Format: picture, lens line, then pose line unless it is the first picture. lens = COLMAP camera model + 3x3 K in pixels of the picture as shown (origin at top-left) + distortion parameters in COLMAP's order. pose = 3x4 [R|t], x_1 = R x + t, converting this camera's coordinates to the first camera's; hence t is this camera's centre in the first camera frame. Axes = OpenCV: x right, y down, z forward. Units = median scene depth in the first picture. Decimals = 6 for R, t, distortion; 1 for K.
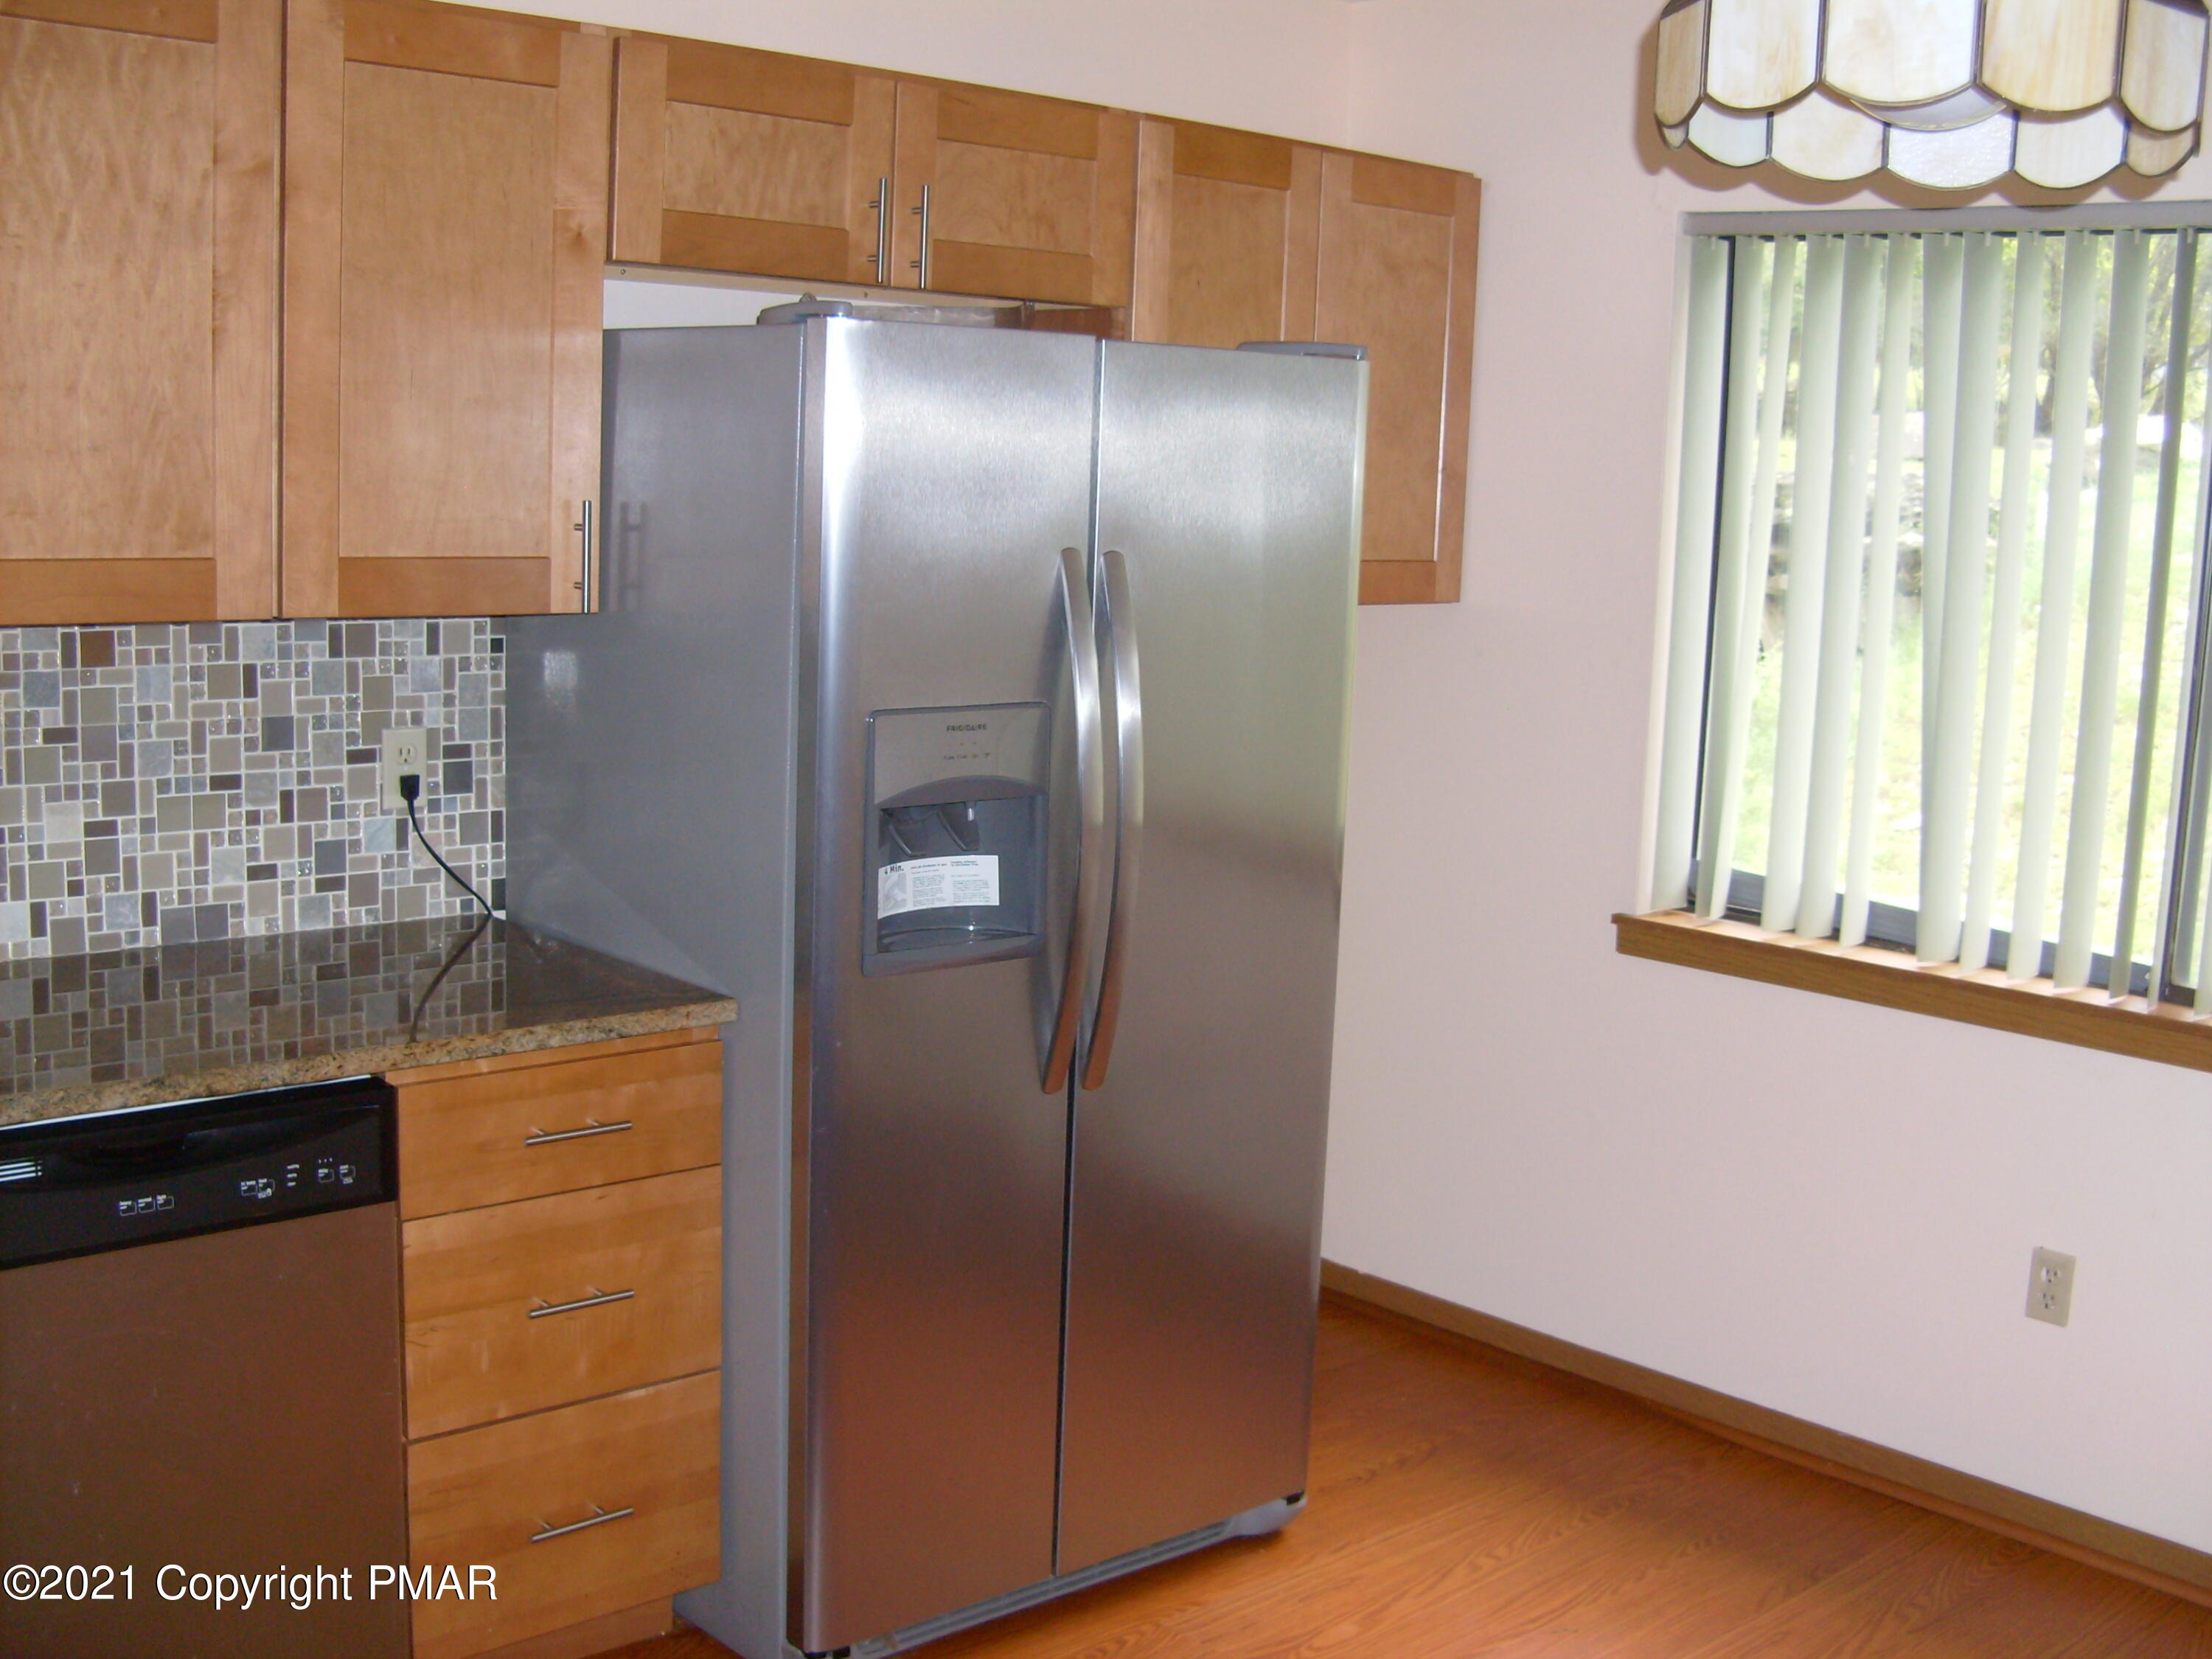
lens RADIAL K [[2496.6, 0, 1109.8], [0, 2496.6, 854.6], [0, 0, 1]] dist [-0.224373, 0.262531]
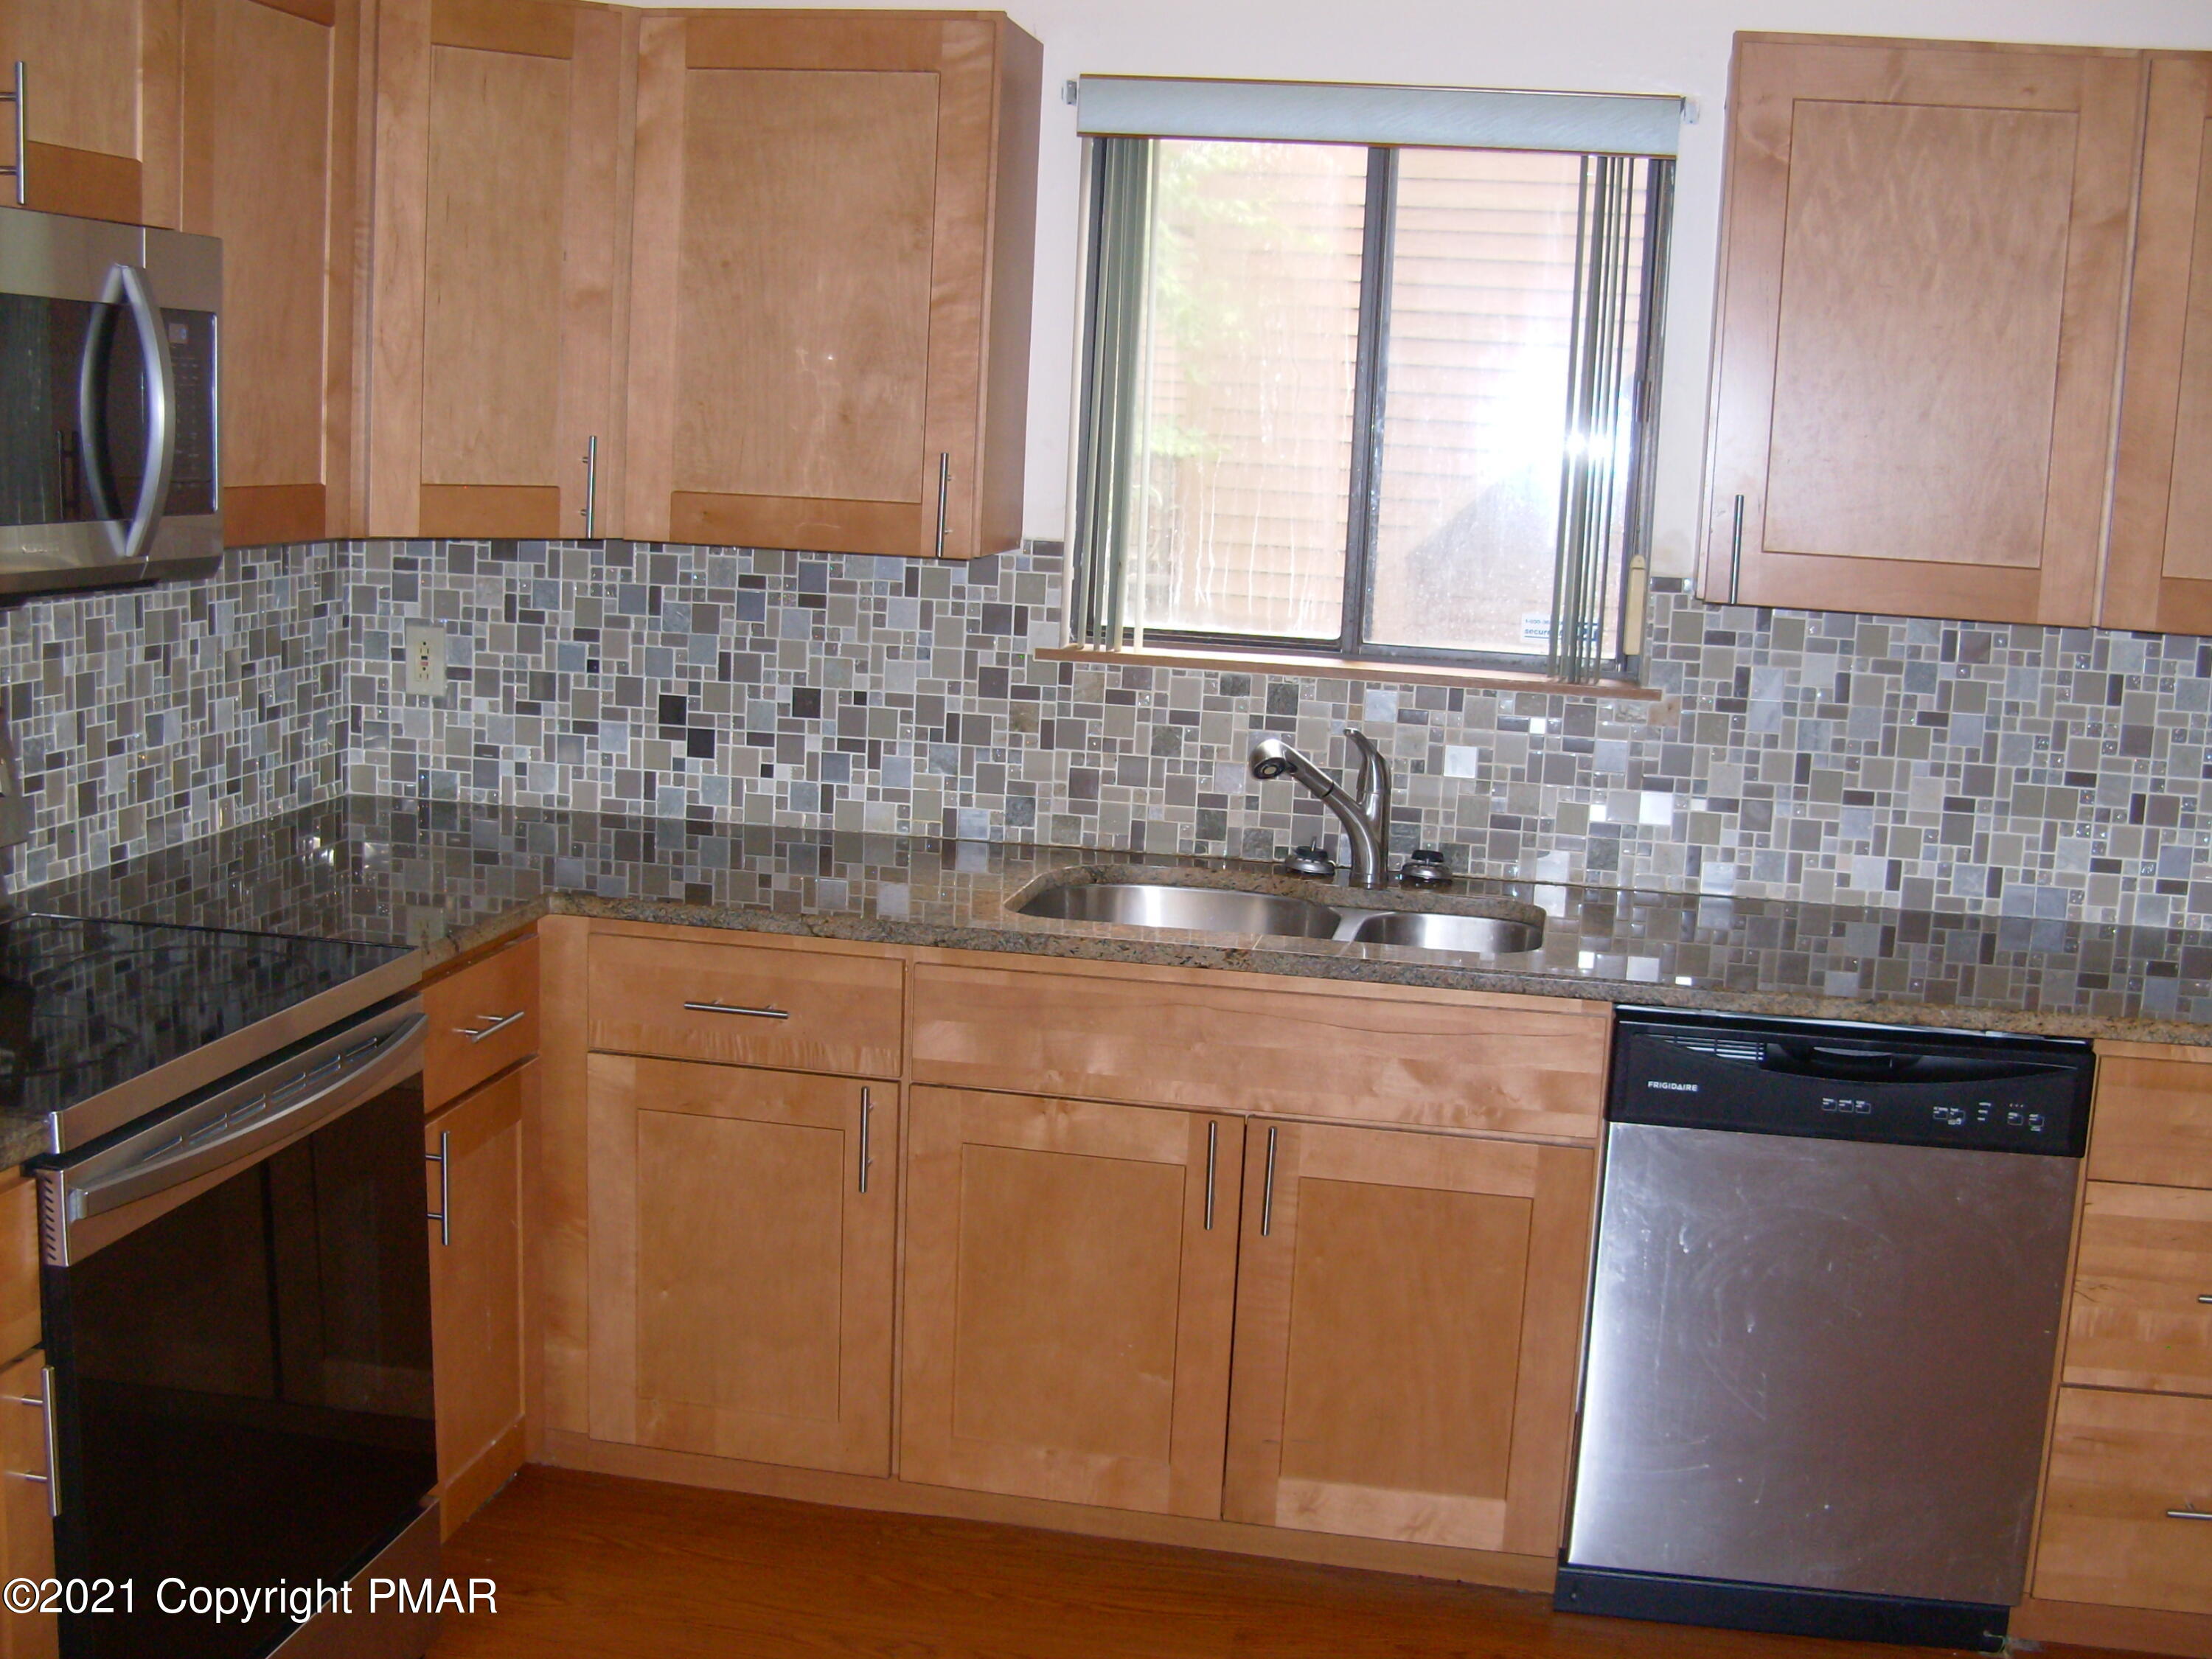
lens RADIAL K [[2496.6, 0, 1109.8], [0, 2496.6, 854.6], [0, 0, 1]] dist [-0.224373, 0.262531]
pose [[0.598816, 0.120578, -0.791758, 0.245863], [-0.141856, 0.988939, 0.043320, 0.018838], [0.788224, 0.086374, 0.609297, -0.011157]]
